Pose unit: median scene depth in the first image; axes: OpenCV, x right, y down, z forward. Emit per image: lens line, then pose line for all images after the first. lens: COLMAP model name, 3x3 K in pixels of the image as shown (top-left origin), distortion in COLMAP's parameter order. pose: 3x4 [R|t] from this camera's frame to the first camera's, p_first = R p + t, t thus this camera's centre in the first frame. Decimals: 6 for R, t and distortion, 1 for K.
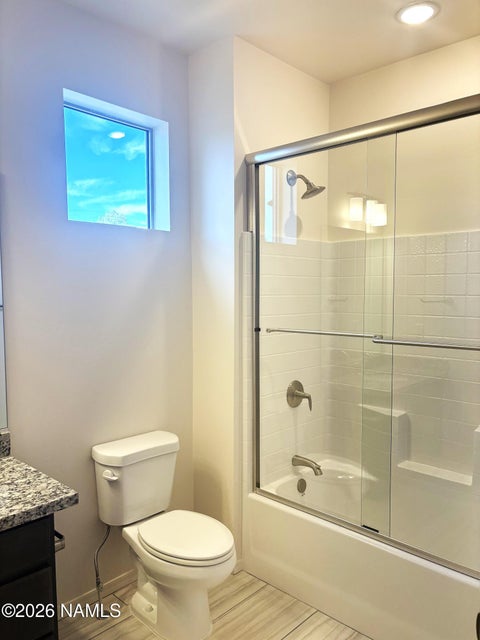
lens RADIAL K [[481.6, 0, 240.1], [0, 481.6, 317.7], [0, 0, 1]] dist [0.001089, -0.018072]
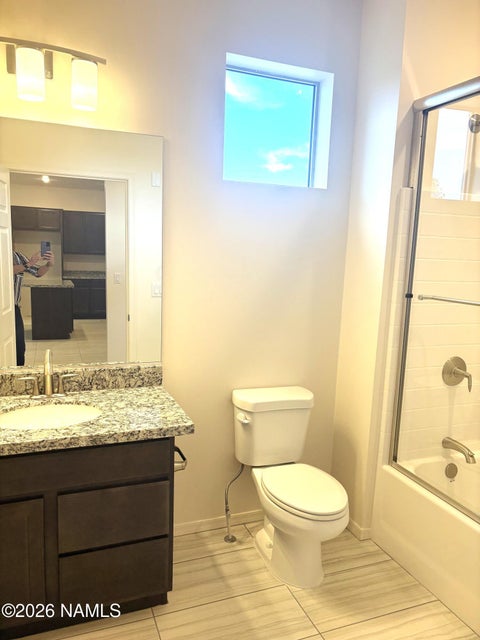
lens RADIAL K [[481.6, 0, 236.1], [0, 481.6, 321.7], [0, 0, 1]] dist [0.001089, -0.018072]
pose [[0.900618, 0.096638, -0.423731, 0.140957], [-0.061425, 0.993482, 0.096024, 0.006300], [0.430249, -0.060453, 0.900684, 0.023783]]
